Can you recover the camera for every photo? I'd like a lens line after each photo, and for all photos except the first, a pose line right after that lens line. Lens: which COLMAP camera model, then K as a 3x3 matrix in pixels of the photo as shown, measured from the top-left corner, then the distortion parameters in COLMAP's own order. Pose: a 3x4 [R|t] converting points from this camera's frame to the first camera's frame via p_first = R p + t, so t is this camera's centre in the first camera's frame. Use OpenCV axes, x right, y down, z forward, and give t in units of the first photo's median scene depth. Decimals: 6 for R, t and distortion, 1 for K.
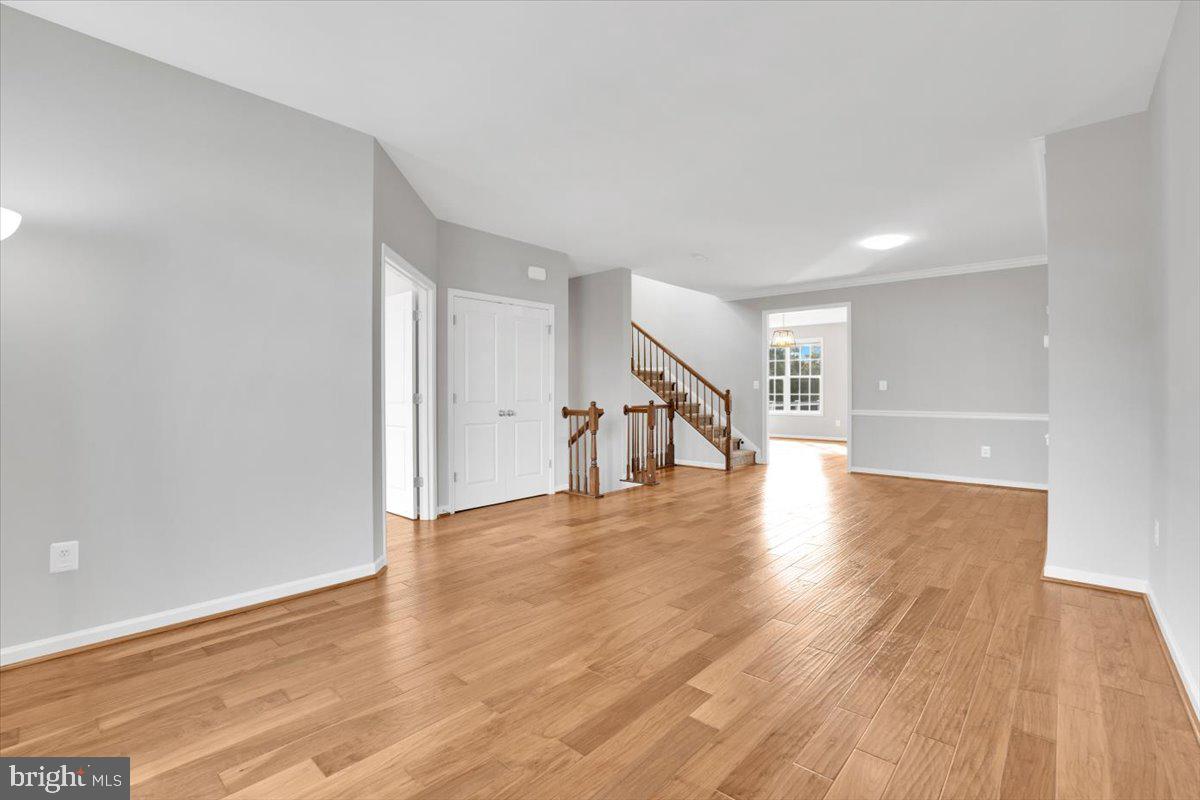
lens RADIAL K [[531.7, 0, 591.5], [0, 531.7, 392.5], [0, 0, 1]] dist [-0.026145, 0.001281]
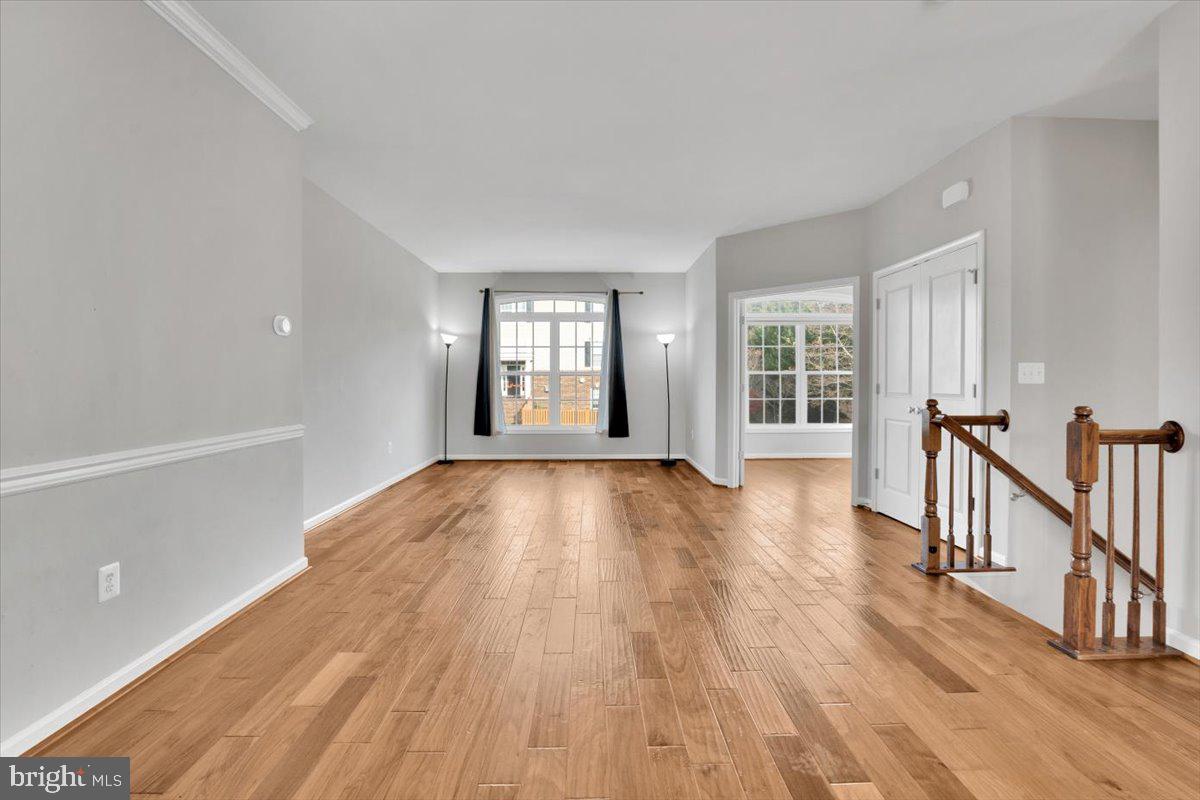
lens RADIAL K [[531.7, 0, 595.6], [0, 531.7, 393.1], [0, 0, 1]] dist [-0.026145, 0.001281]
pose [[-0.729505, 0.013724, -0.683837, 1.073833], [-0.001724, 0.999759, 0.021903, -0.001997], [0.683973, 0.017157, -0.729306, 1.962643]]
